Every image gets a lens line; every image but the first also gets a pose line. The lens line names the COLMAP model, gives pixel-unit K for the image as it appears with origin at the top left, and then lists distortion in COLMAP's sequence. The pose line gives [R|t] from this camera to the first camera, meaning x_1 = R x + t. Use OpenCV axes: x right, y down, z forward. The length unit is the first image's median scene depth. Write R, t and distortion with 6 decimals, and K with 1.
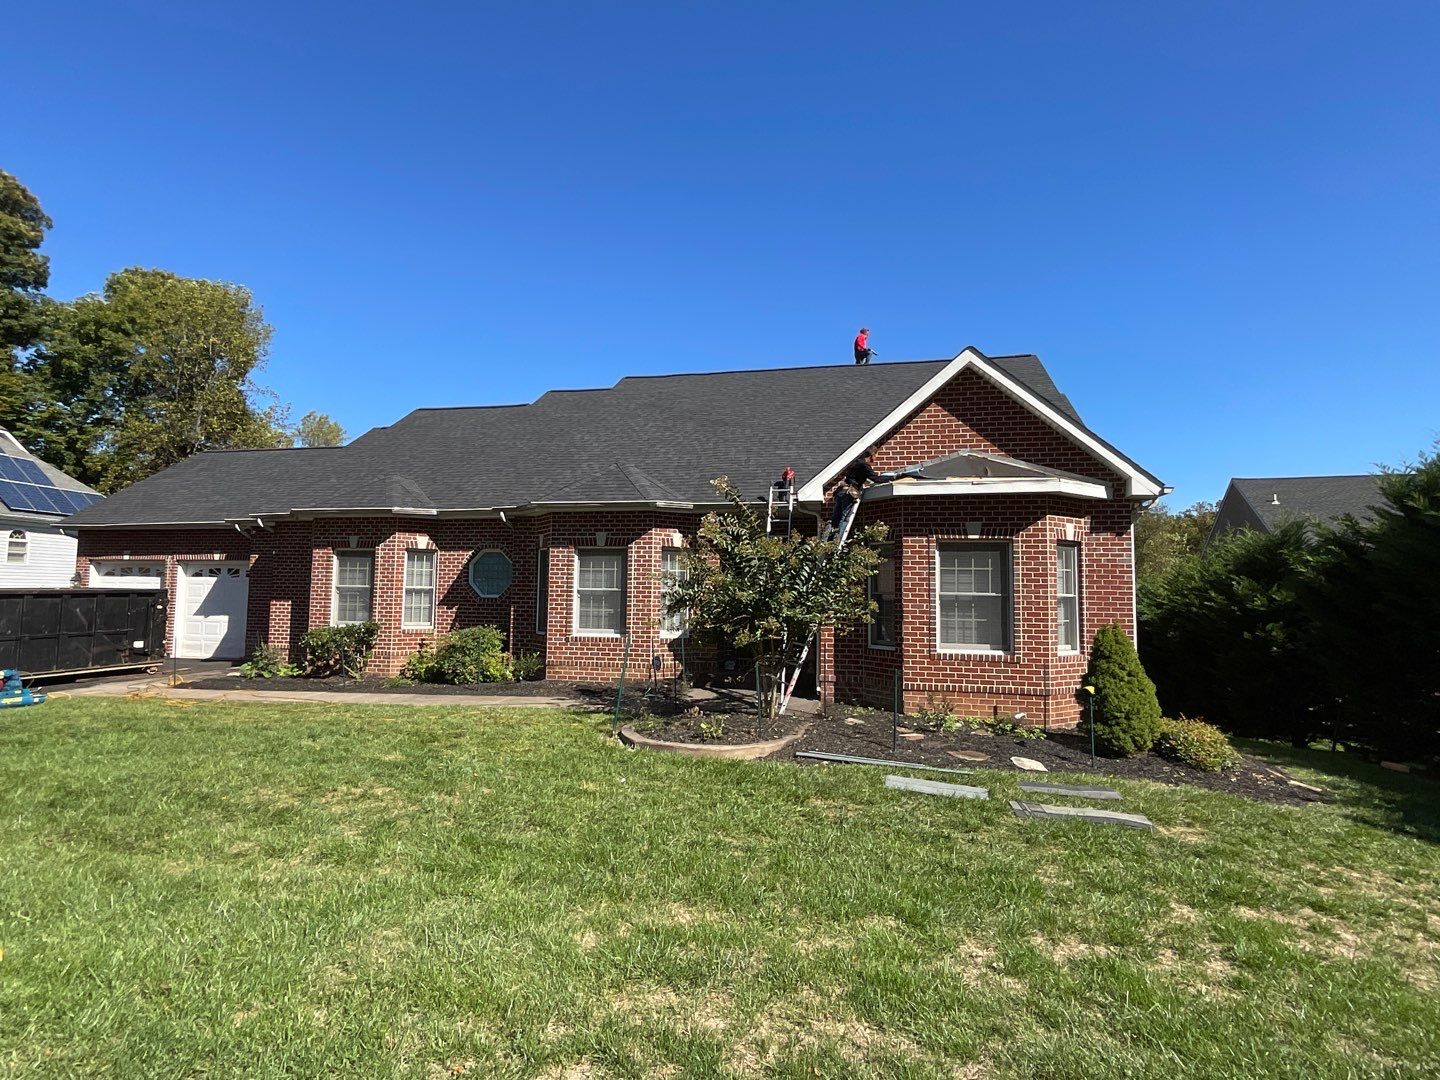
lens RADIAL K [[742.9, 0, 719.4], [0, 742.9, 542.1], [0, 0, 1]] dist [0.000026, 0.001192]
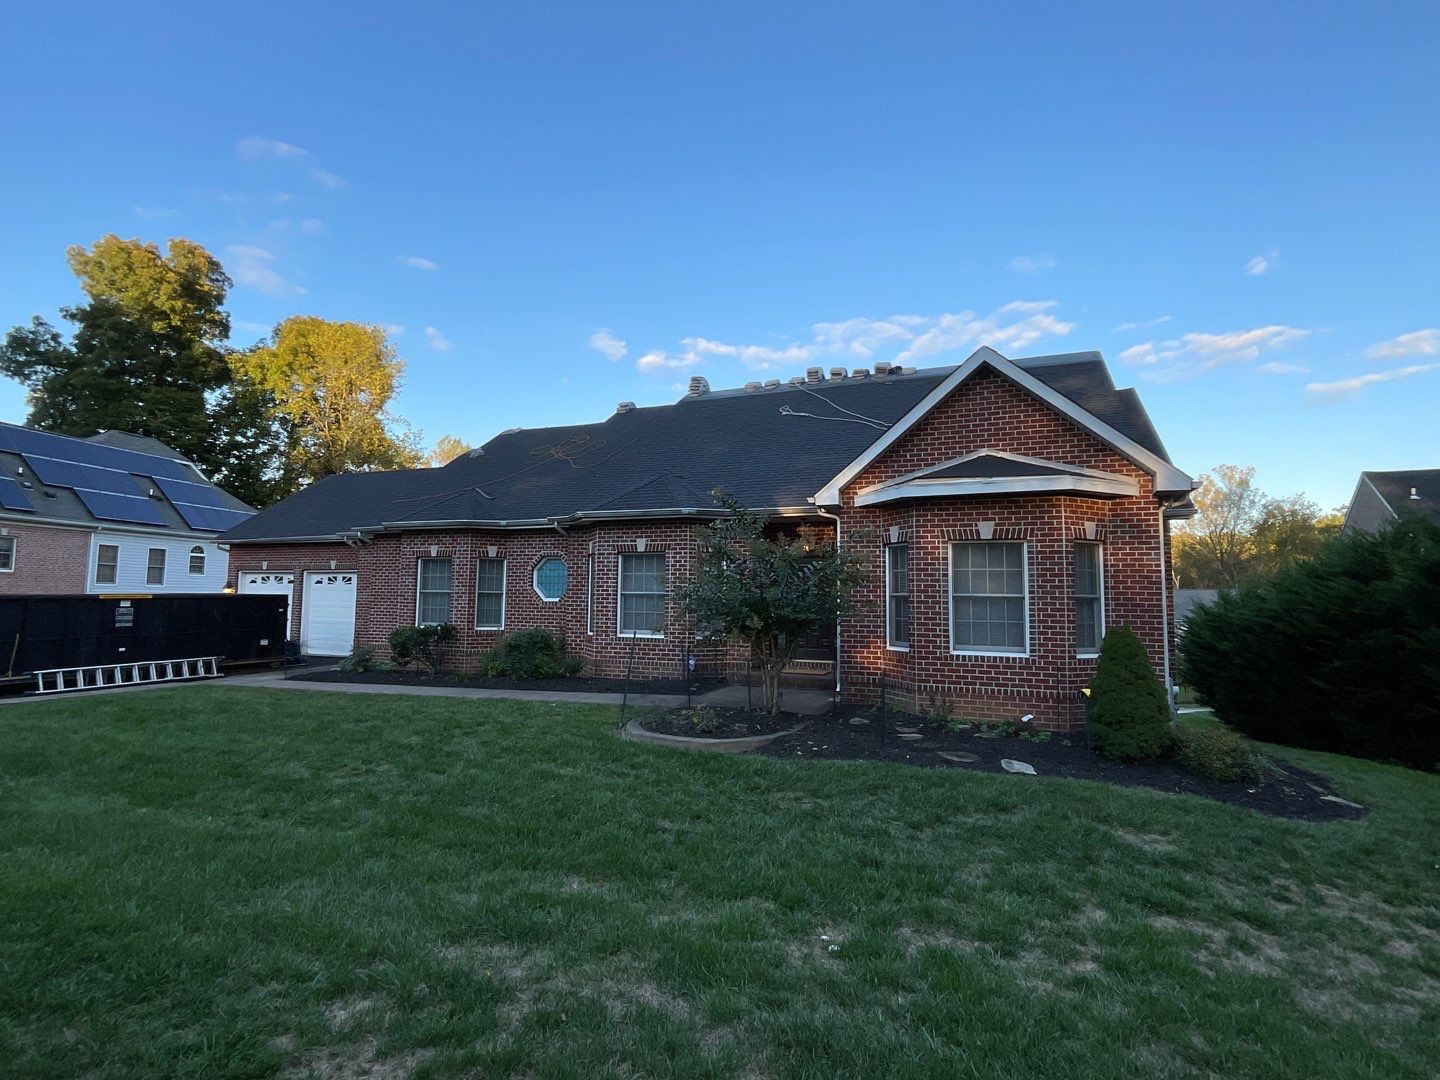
lens RADIAL K [[722.8, 0, 722.0], [0, 722.8, 543.6], [0, 0, 1]] dist [0.000976, 0.000953]
pose [[0.988011, -0.013944, -0.153756, 0.131376], [0.012350, 0.999860, -0.011321, 0.007507], [0.153892, 0.009286, 0.988044, -0.004301]]
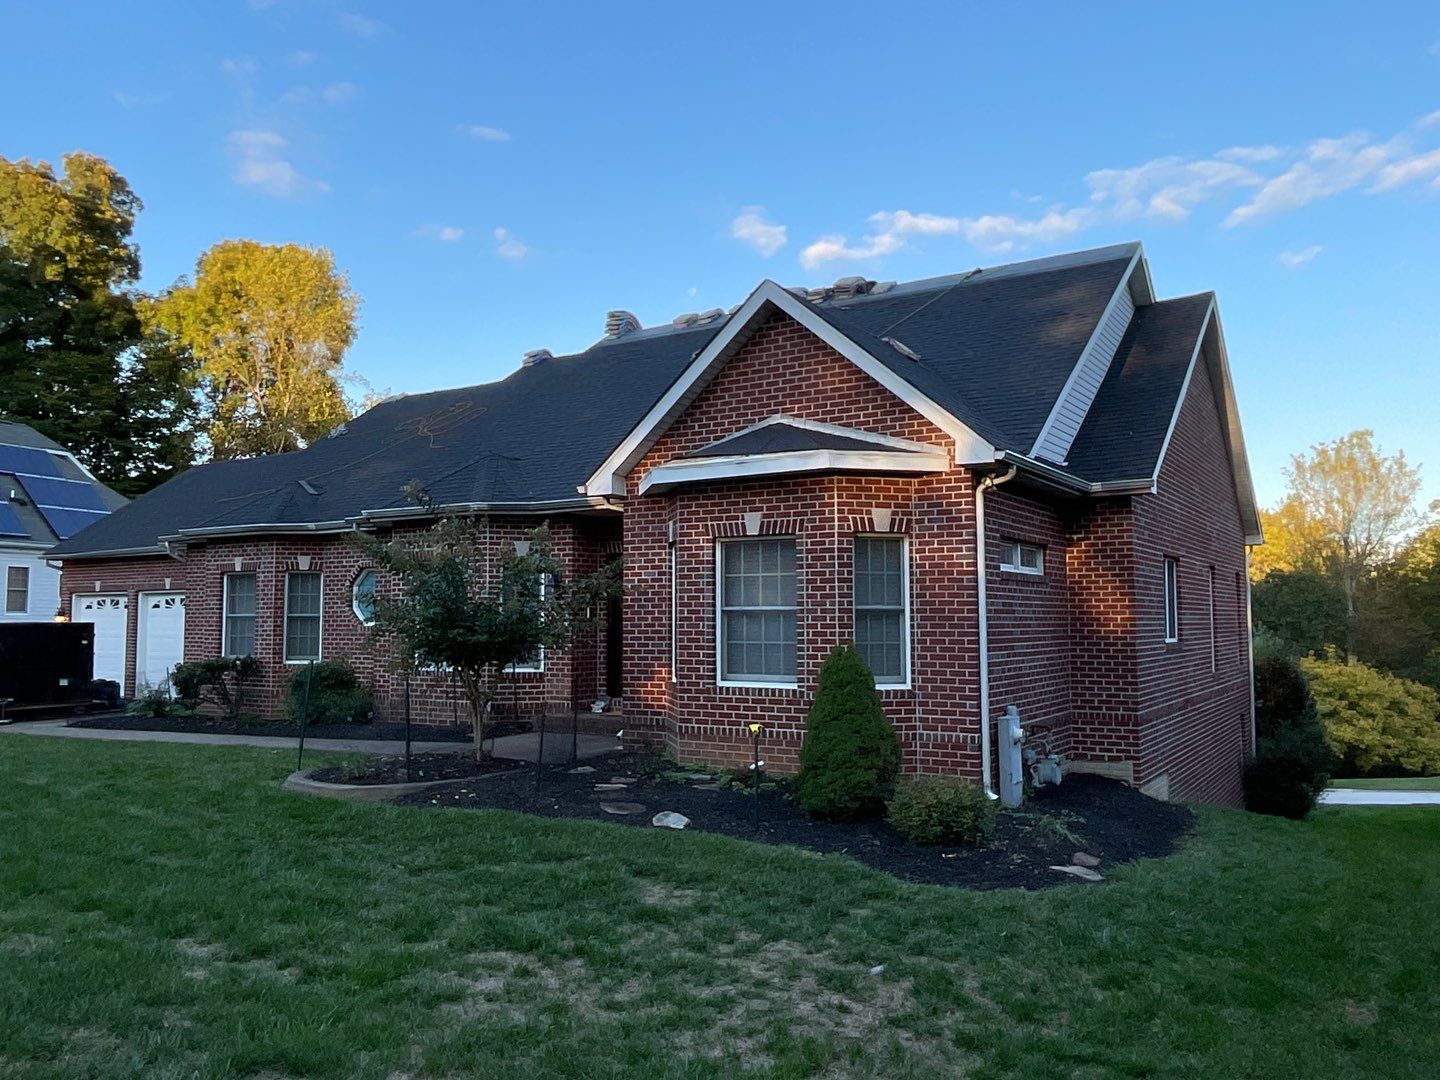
lens RADIAL K [[1128.3, 0, 721.9], [0, 1128.3, 537.3], [0, 0, 1]] dist [0.008954, -0.013395]
pose [[0.942981, -0.042925, -0.330068, 0.638482], [0.041149, 0.999076, -0.012369, 0.009595], [0.330294, -0.001919, 0.943876, -0.088771]]
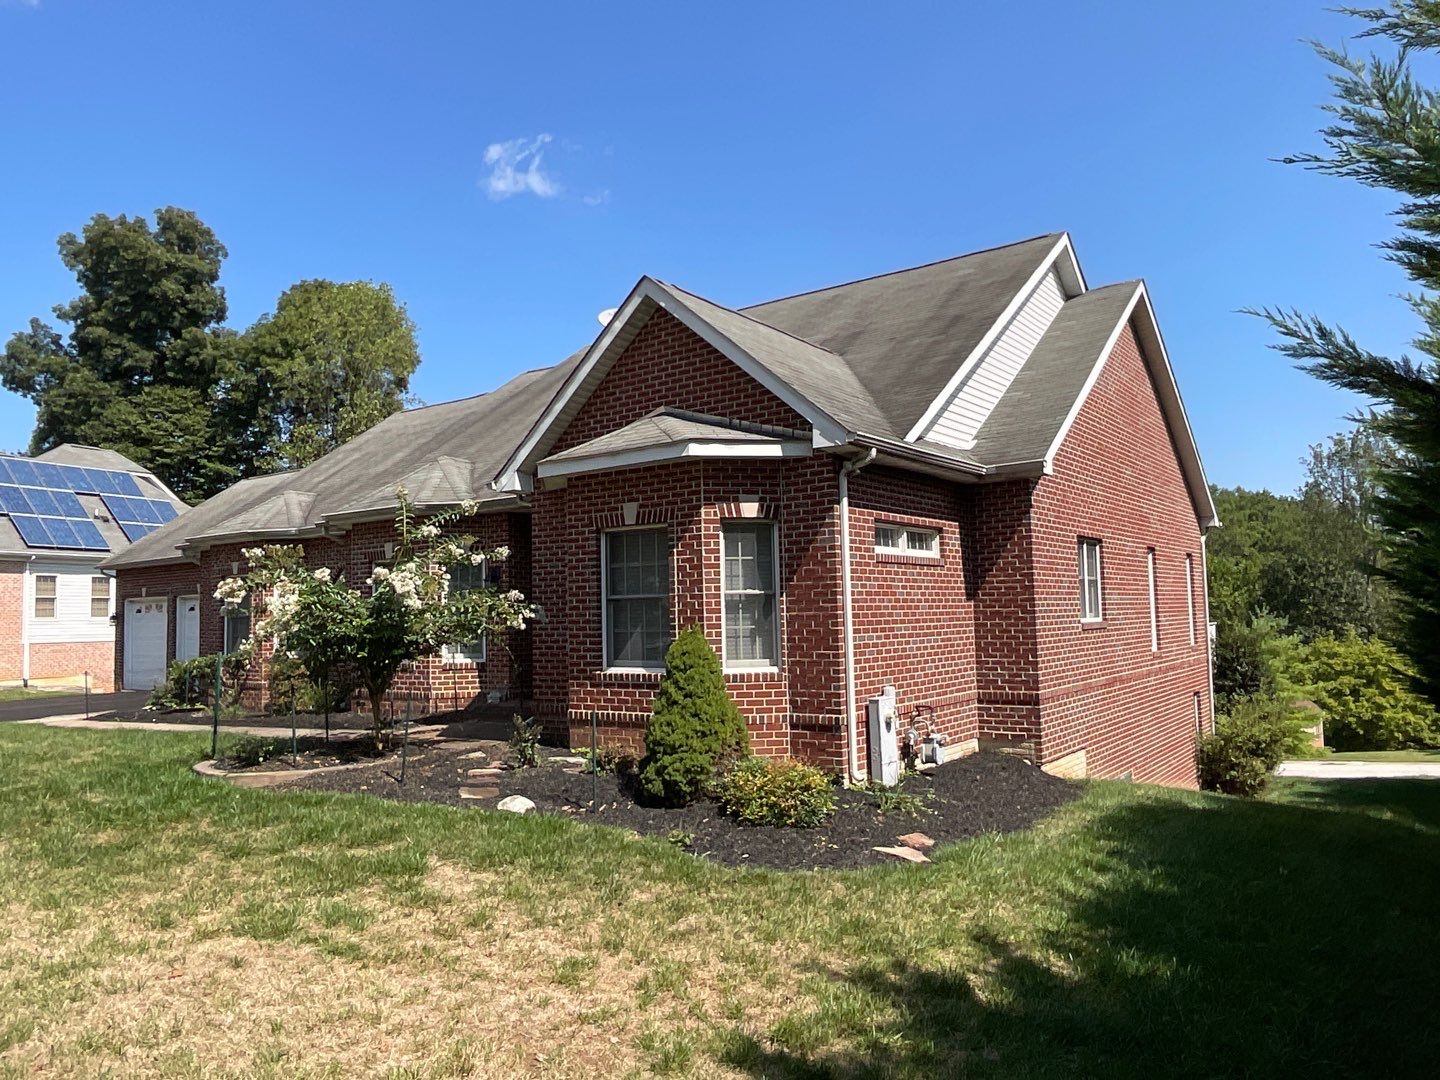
lens RADIAL K [[1028.3, 0, 720.0], [0, 1028.3, 540.0], [0, 0, 1]] dist [0.001974, 0.000493]
pose [[0.917701, -0.066077, -0.391739, 0.783317], [0.065467, 0.997743, -0.014930, 0.030807], [0.391842, -0.011944, 0.919955, 0.042206]]
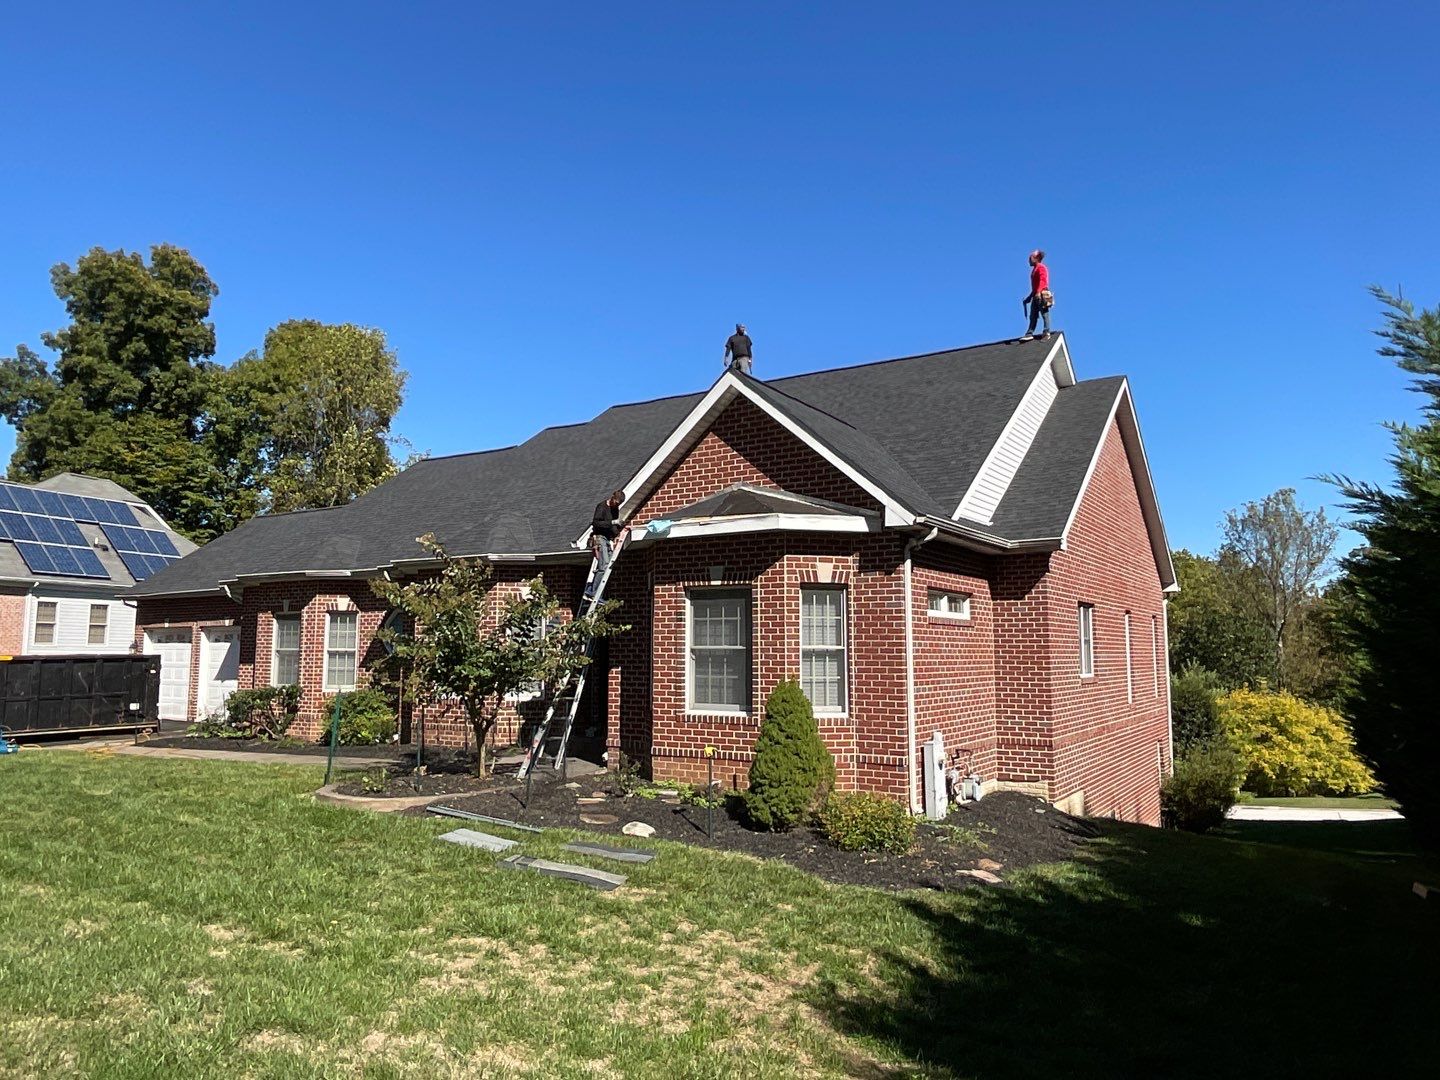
lens RADIAL K [[1002.3, 0, 724.8], [0, 1002.3, 536.2], [0, 0, 1]] dist [-0.001946, -0.003925]
pose [[0.942200, -0.052607, -0.330895, 0.693890], [0.036466, 0.997831, -0.054803, 0.002864], [0.333061, 0.039568, 0.942075, -0.120531]]
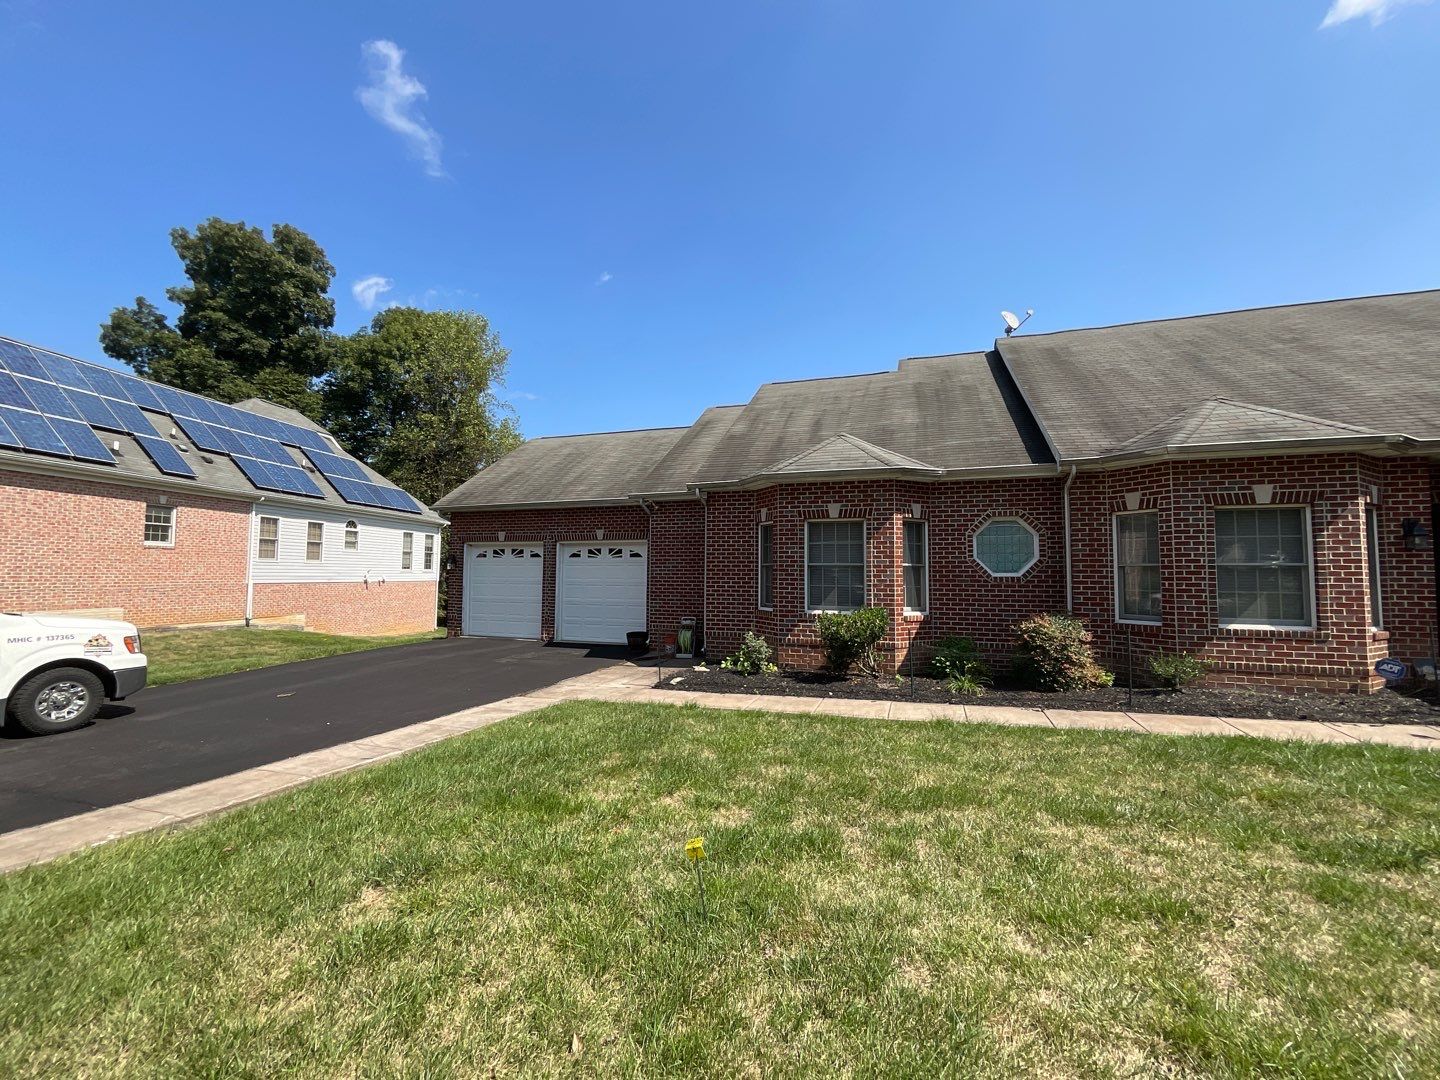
lens RADIAL K [[575.1, 0, 720.0], [0, 575.1, 540.0], [0, 0, 1]] dist [0.007572, 0.000073]
pose [[0.995252, -0.015096, -0.096153, -0.730611], [0.016354, 0.999791, 0.012303, 0.028563], [0.095947, -0.013817, 0.995291, 0.446908]]
